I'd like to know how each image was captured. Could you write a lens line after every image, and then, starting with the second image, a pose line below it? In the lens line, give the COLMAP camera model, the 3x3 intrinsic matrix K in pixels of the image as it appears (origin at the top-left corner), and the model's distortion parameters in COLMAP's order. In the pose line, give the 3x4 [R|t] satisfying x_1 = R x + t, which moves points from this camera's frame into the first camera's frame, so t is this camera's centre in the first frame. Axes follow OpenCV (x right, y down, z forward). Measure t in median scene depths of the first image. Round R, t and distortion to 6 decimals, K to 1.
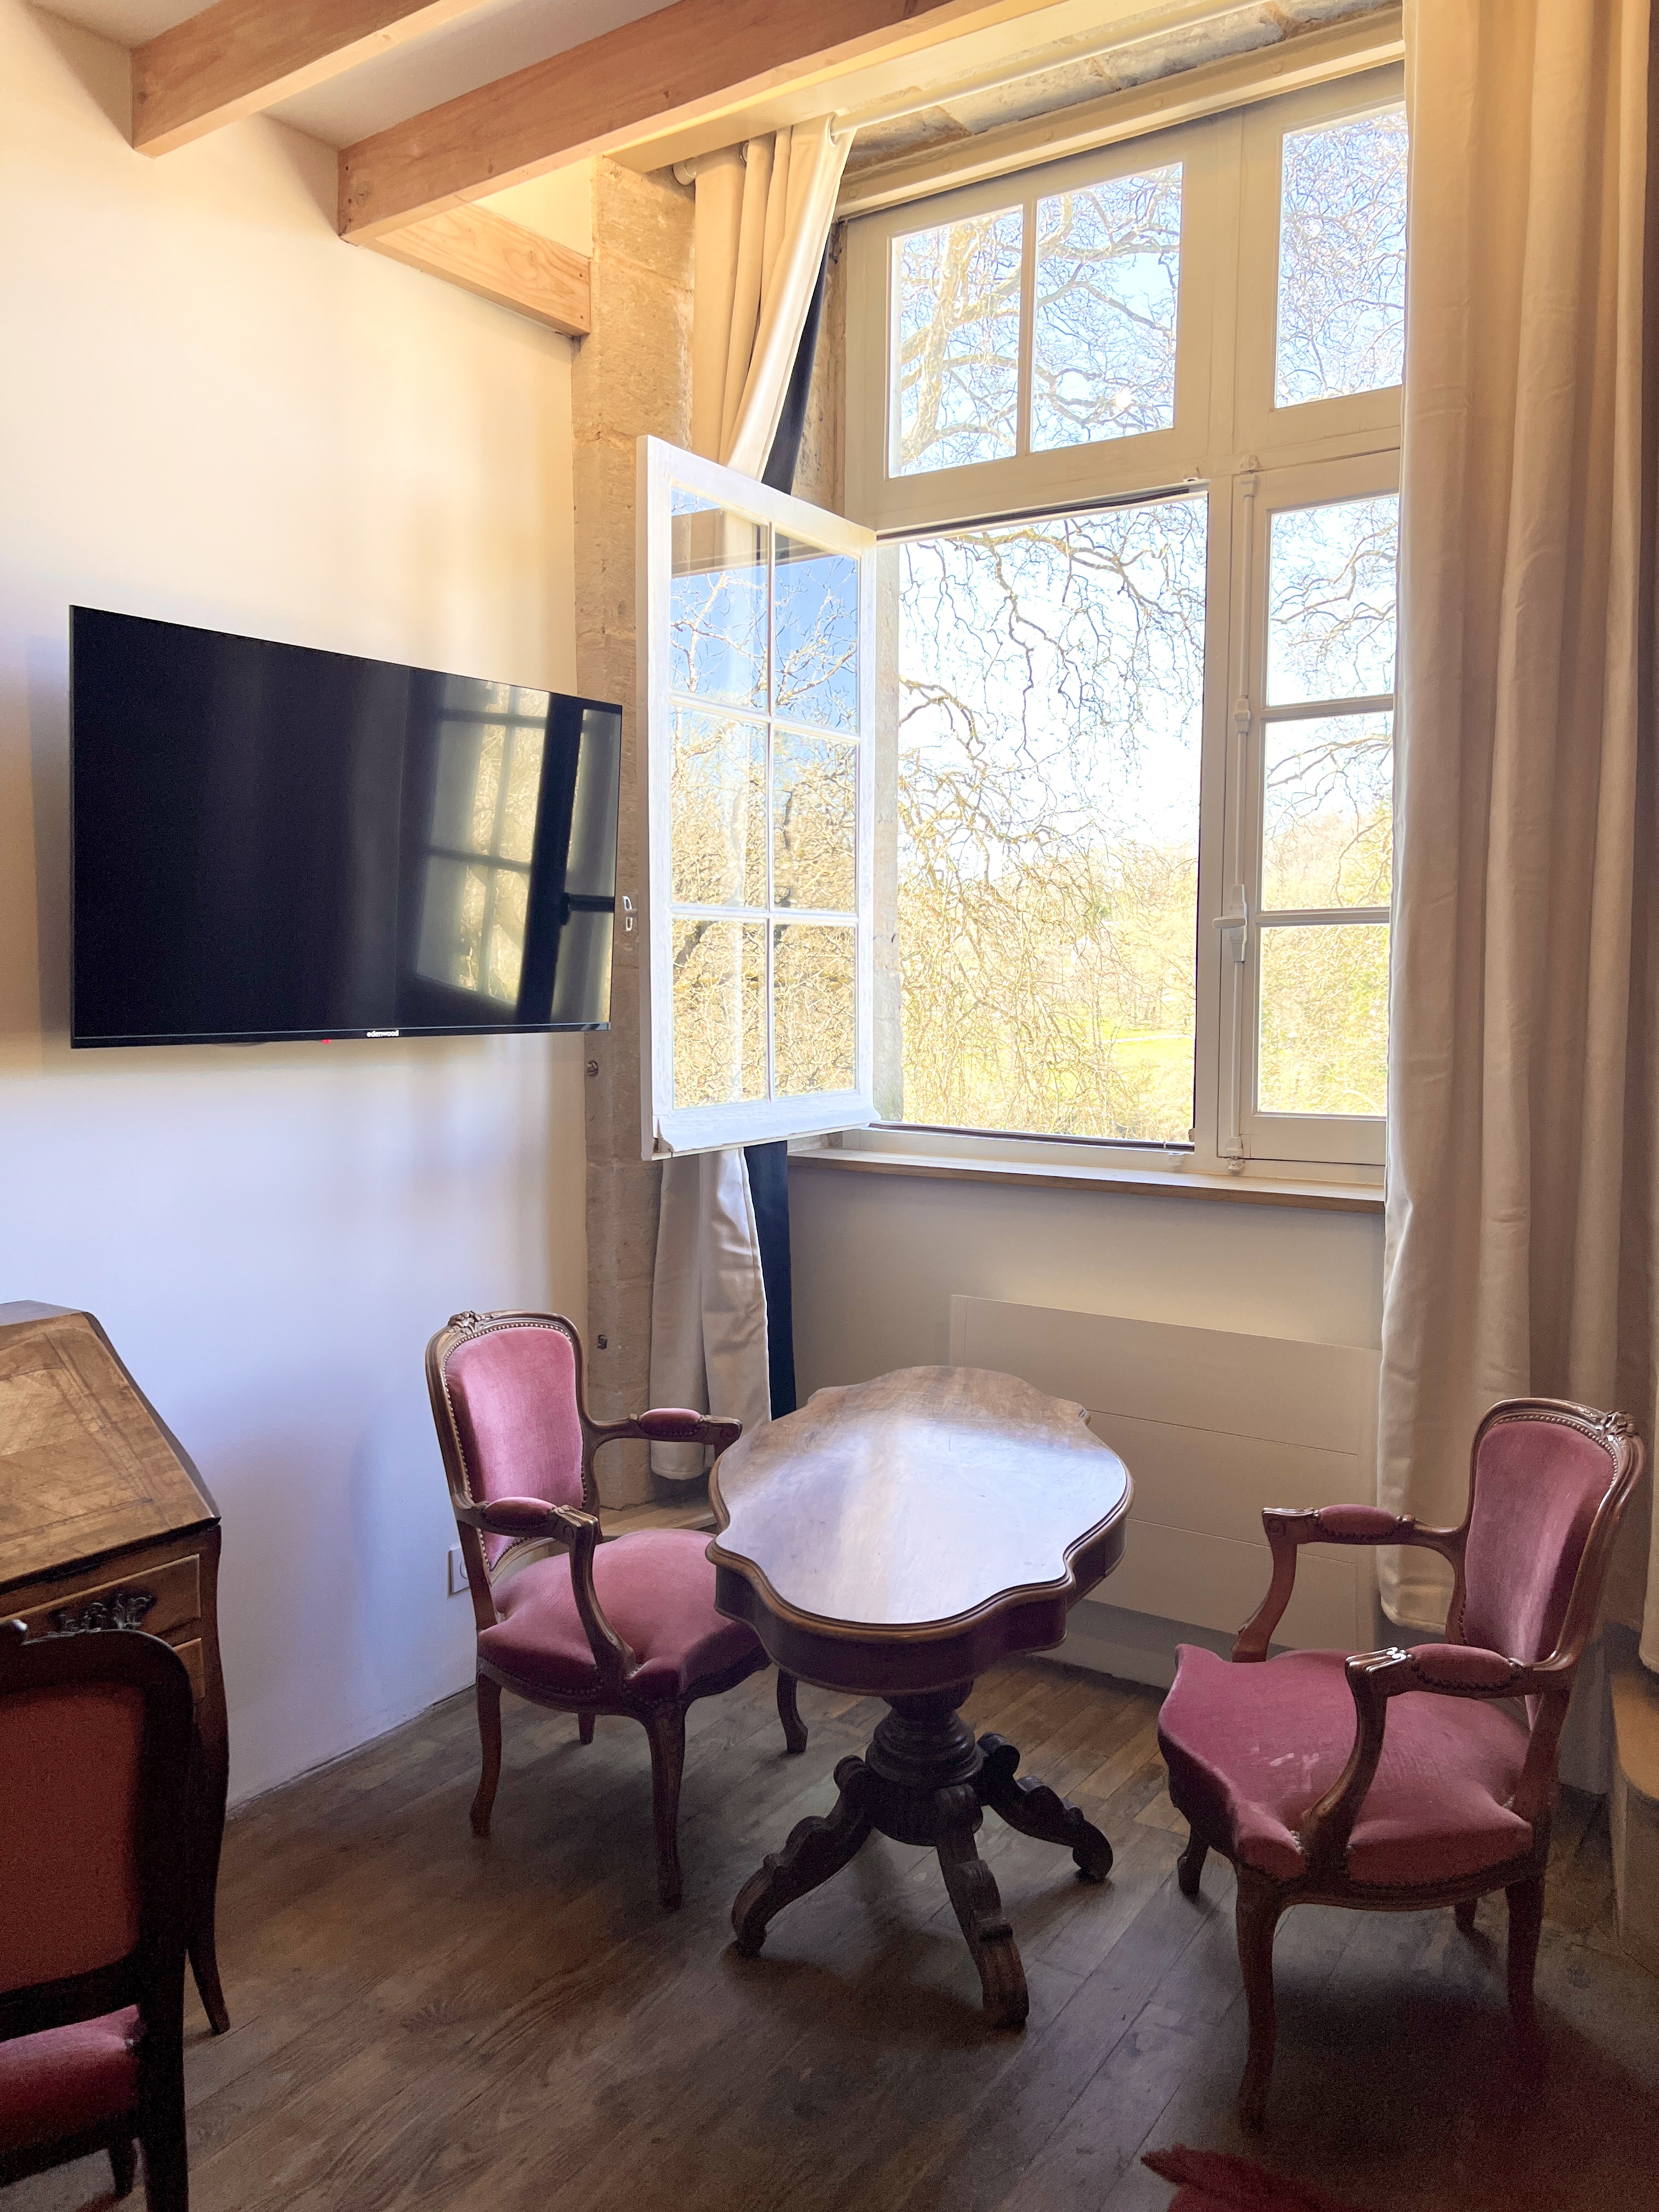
lens RADIAL K [[1675.5, 0, 826.2], [0, 1675.5, 1108.3], [0, 0, 1]] dist [0.027968, -0.008305]
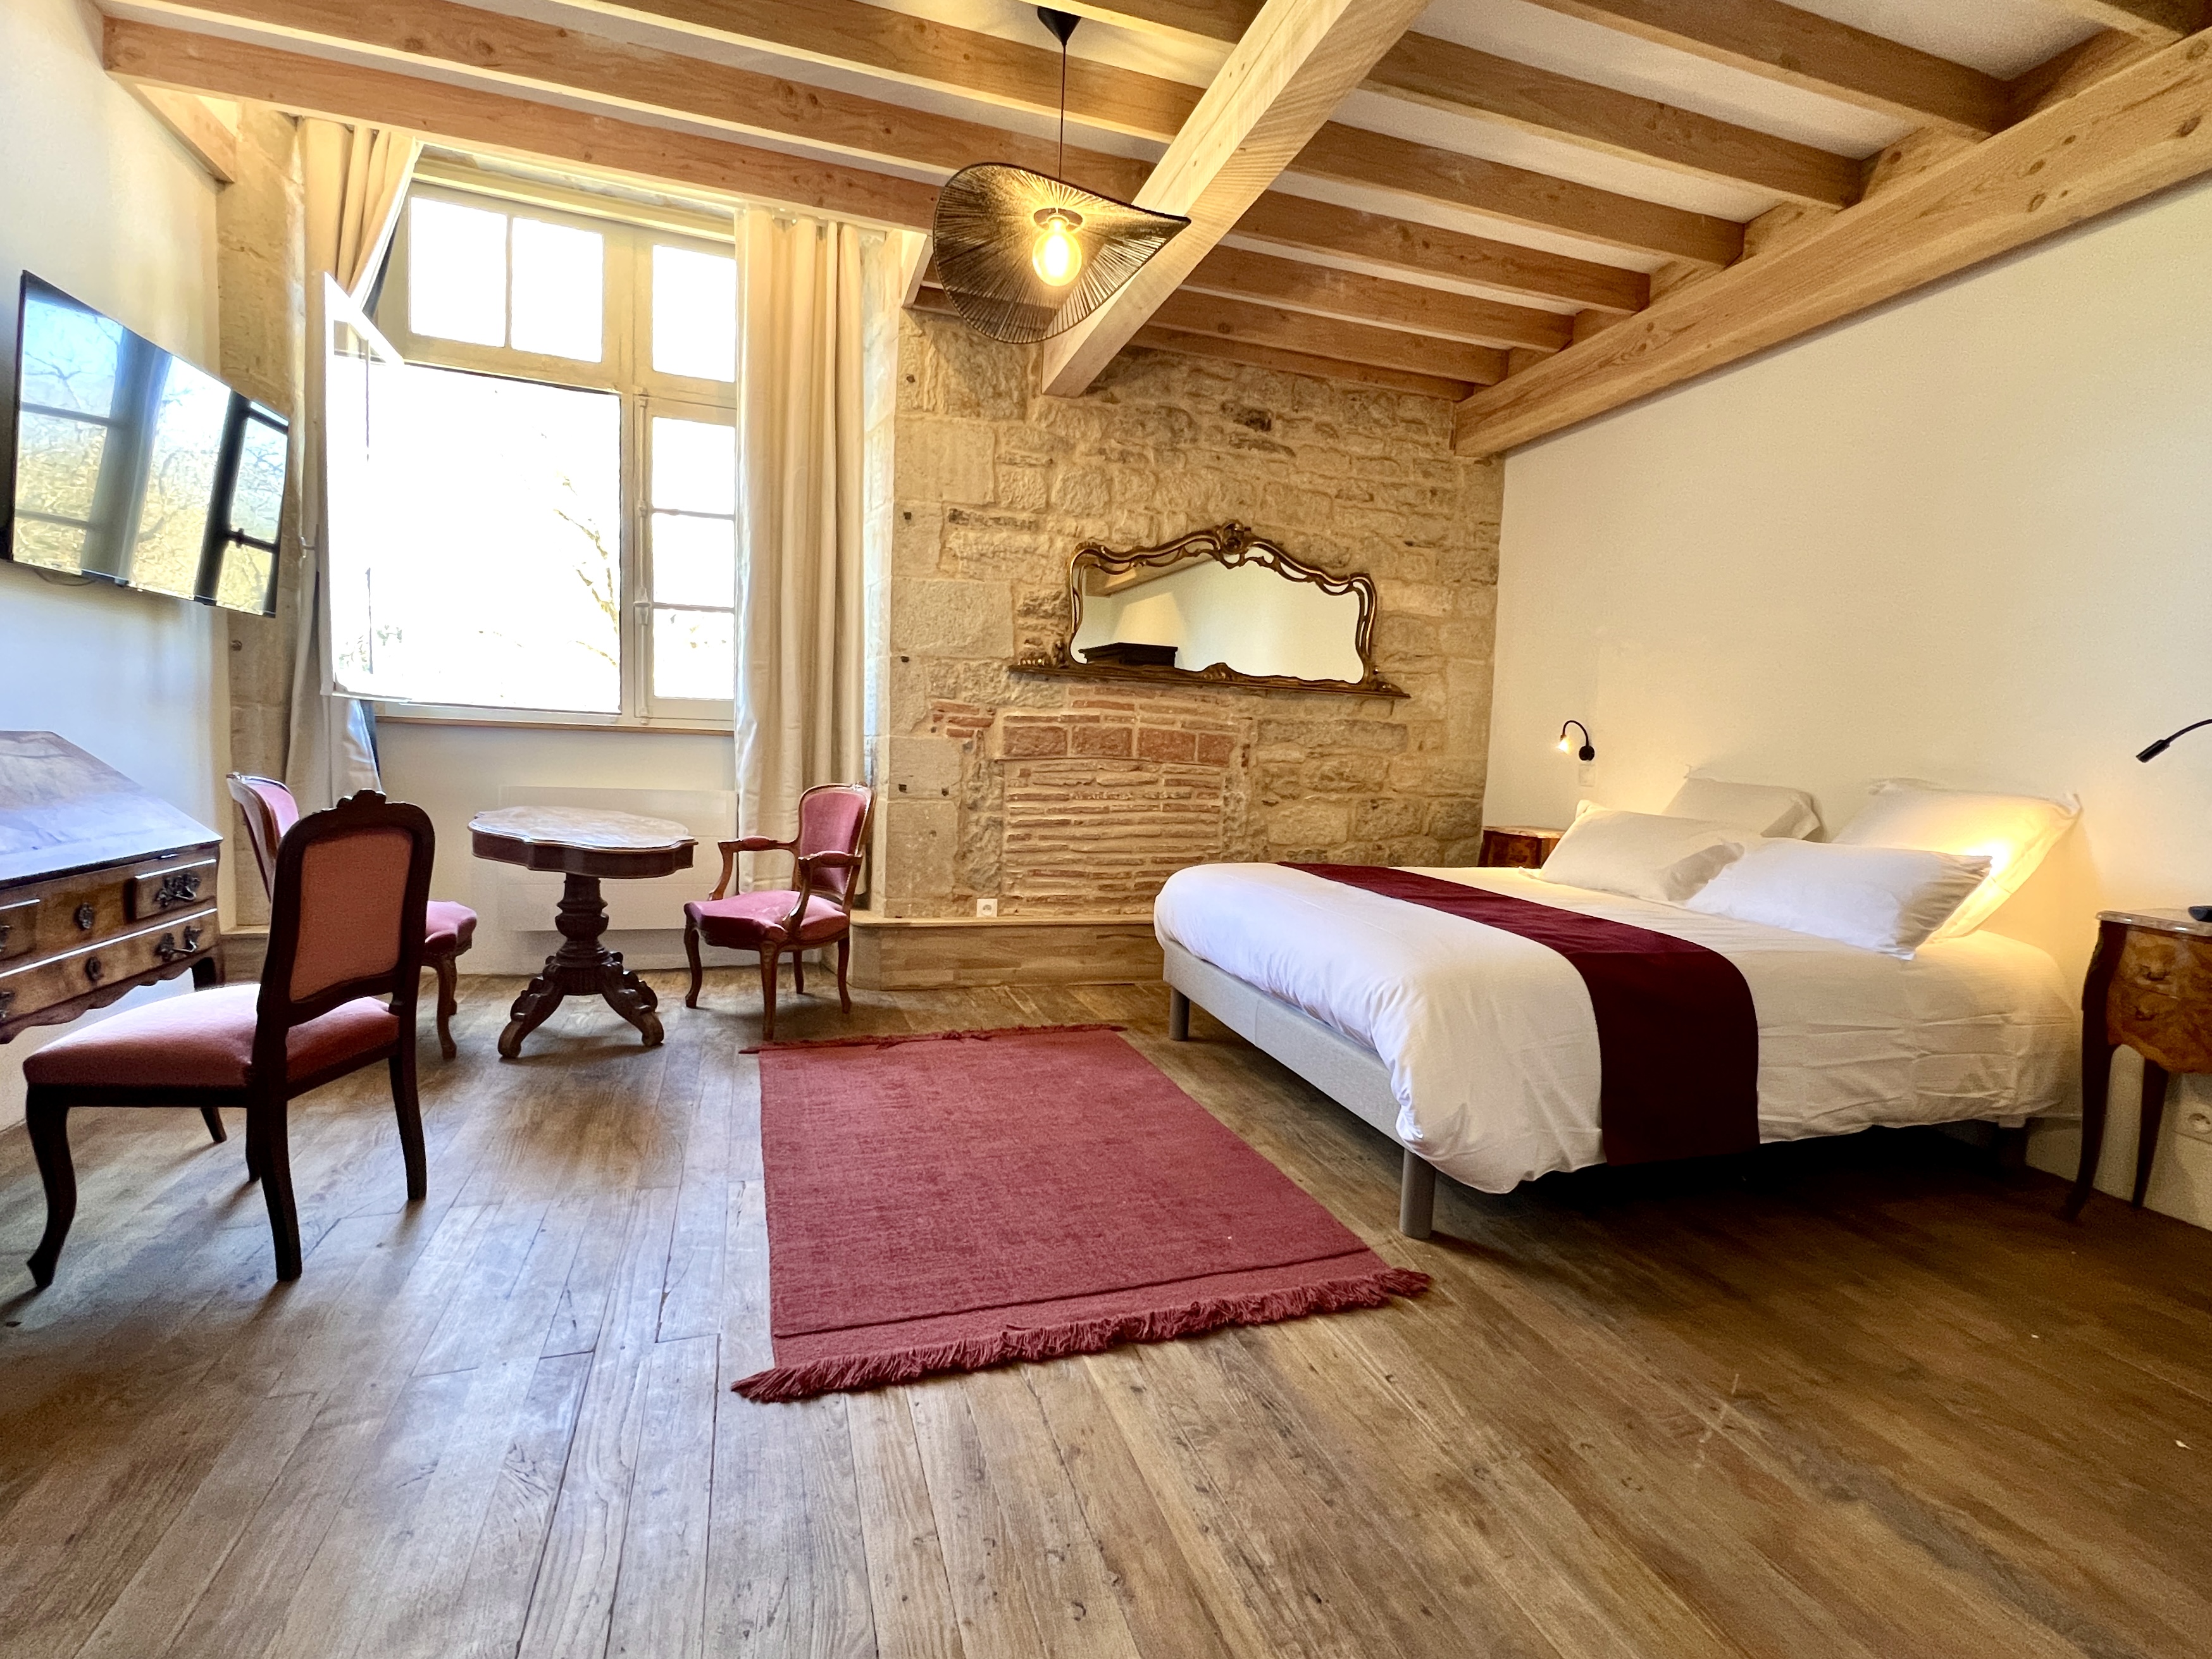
lens RADIAL K [[1021.7, 0, 1110.9], [0, 1021.7, 822.1], [0, 0, 1]] dist [0.001985, -0.000002]
pose [[0.602612, -0.033337, 0.797338, -0.444271], [0.030678, 0.999356, 0.018597, 0.159410], [-0.797444, 0.013254, 0.603247, -0.253090]]
